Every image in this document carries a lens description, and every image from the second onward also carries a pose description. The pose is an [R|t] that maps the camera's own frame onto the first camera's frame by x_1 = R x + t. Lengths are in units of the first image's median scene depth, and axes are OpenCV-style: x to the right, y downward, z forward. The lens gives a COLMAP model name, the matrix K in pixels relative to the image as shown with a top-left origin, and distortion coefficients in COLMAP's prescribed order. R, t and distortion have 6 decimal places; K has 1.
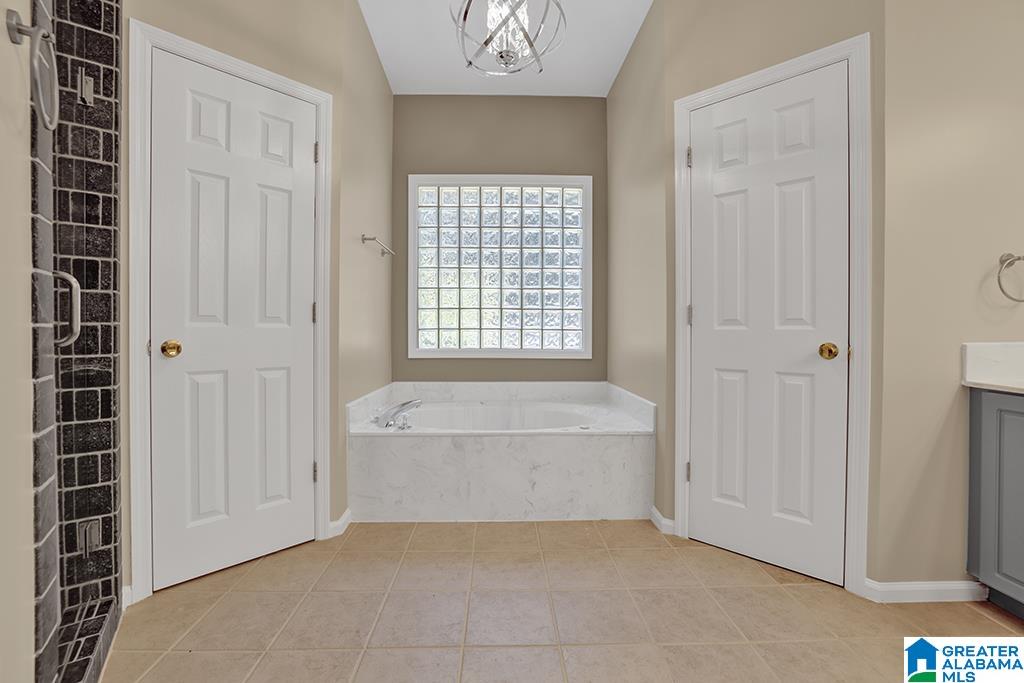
lens RADIAL K [[440.1, 0, 509.4], [0, 440.1, 335.6], [0, 0, 1]] dist [-0.005892, 0.000407]
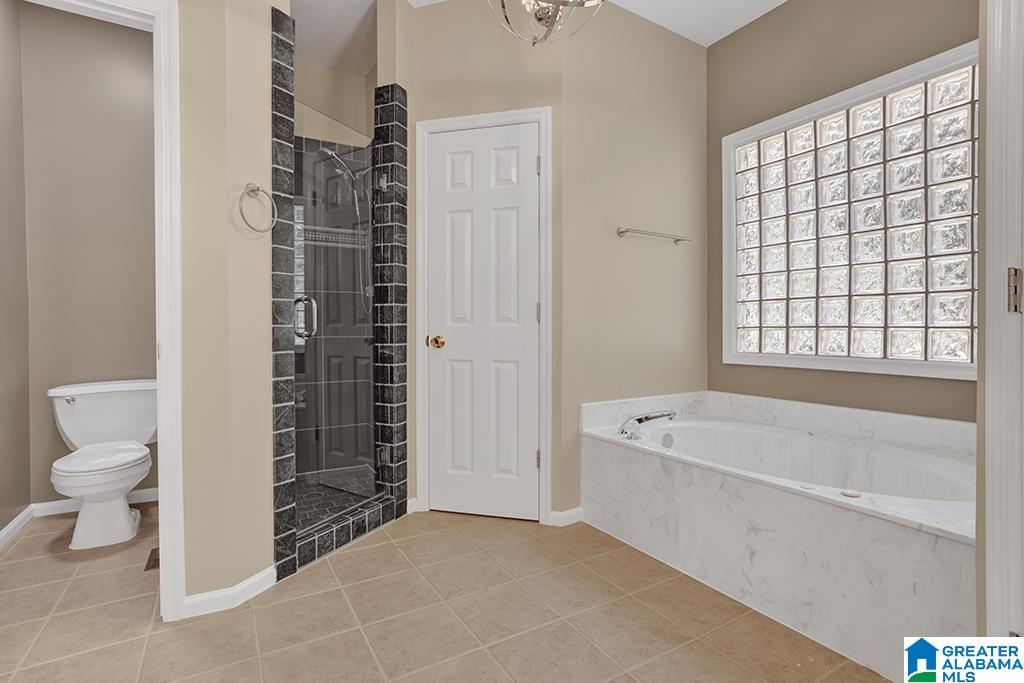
lens RADIAL K [[495.1, 0, 511.8], [0, 495.1, 338.1], [0, 0, 1]] dist [-0.000198, 0.001807]
pose [[0.497059, 0.007269, -0.867686, 0.532055], [-0.009939, 0.999947, 0.002683, 0.007636], [0.867660, 0.007290, 0.497105, 0.298618]]
